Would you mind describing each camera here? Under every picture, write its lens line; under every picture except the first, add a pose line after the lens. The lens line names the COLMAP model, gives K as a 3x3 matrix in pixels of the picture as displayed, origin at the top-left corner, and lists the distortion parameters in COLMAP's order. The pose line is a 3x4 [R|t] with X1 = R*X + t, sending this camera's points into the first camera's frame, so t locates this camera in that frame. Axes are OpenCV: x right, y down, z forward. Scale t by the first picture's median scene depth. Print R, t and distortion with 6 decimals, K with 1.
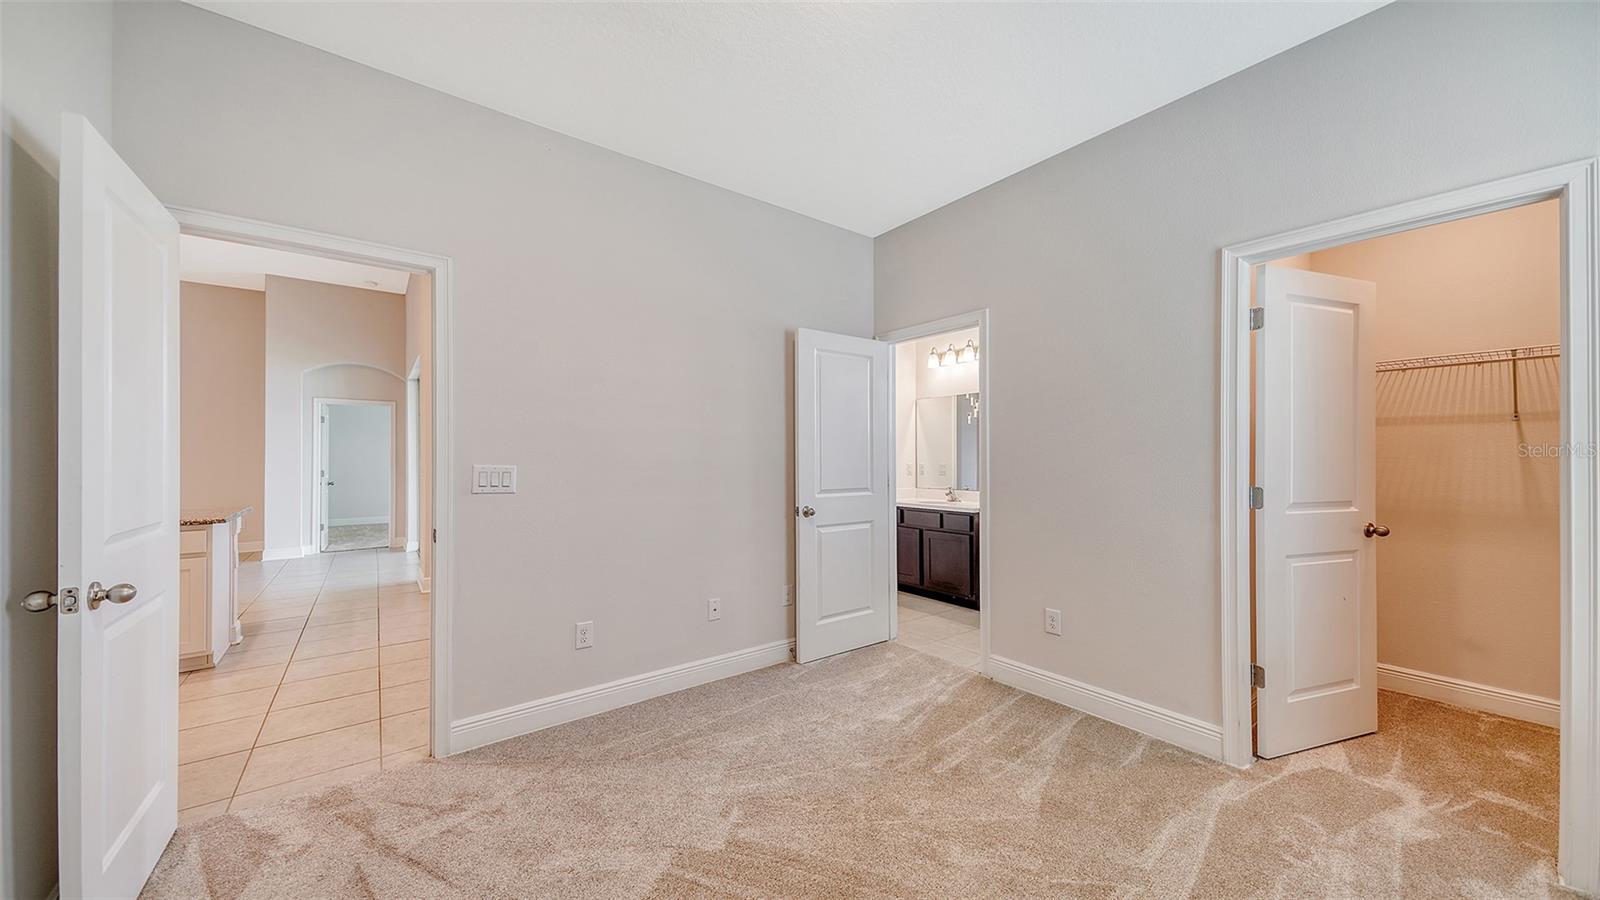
lens RADIAL K [[562.5, 0, 803.7], [0, 562.5, 451.2], [0, 0, 1]] dist [0.008315, -0.000860]
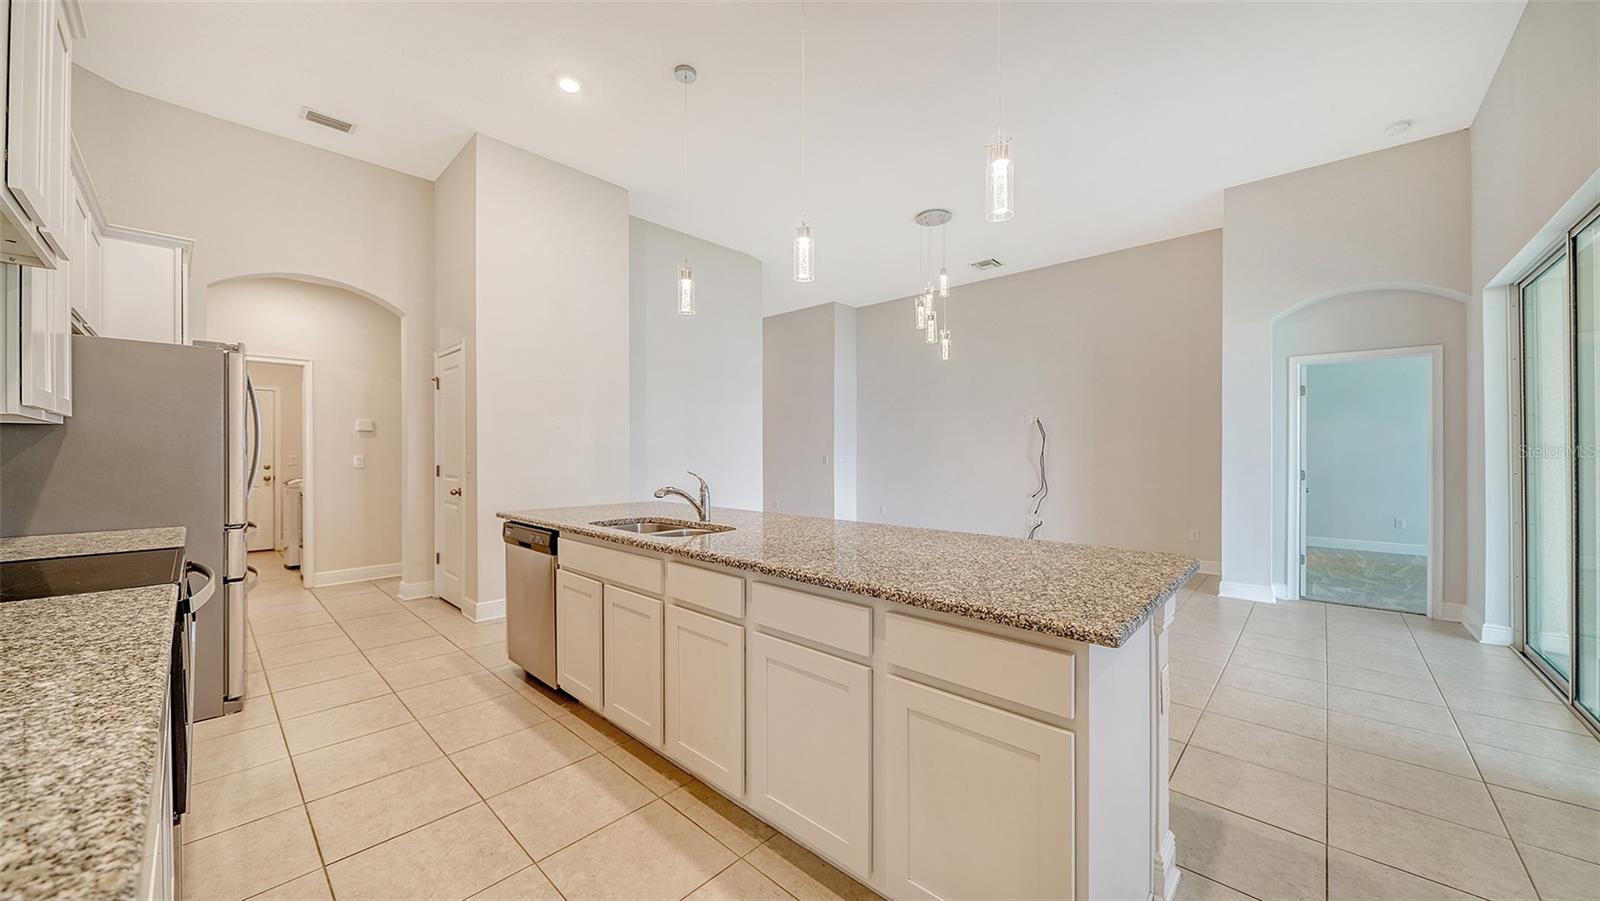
lens RADIAL K [[561.1, 0, 806.1], [0, 561.1, 446.5], [0, 0, 1]] dist [0.013592, -0.000106]
pose [[0.177323, 0.001143, -0.984152, -0.322544], [0.004539, 0.999988, 0.001979, 0.003098], [0.984142, -0.004818, 0.177315, 0.338670]]
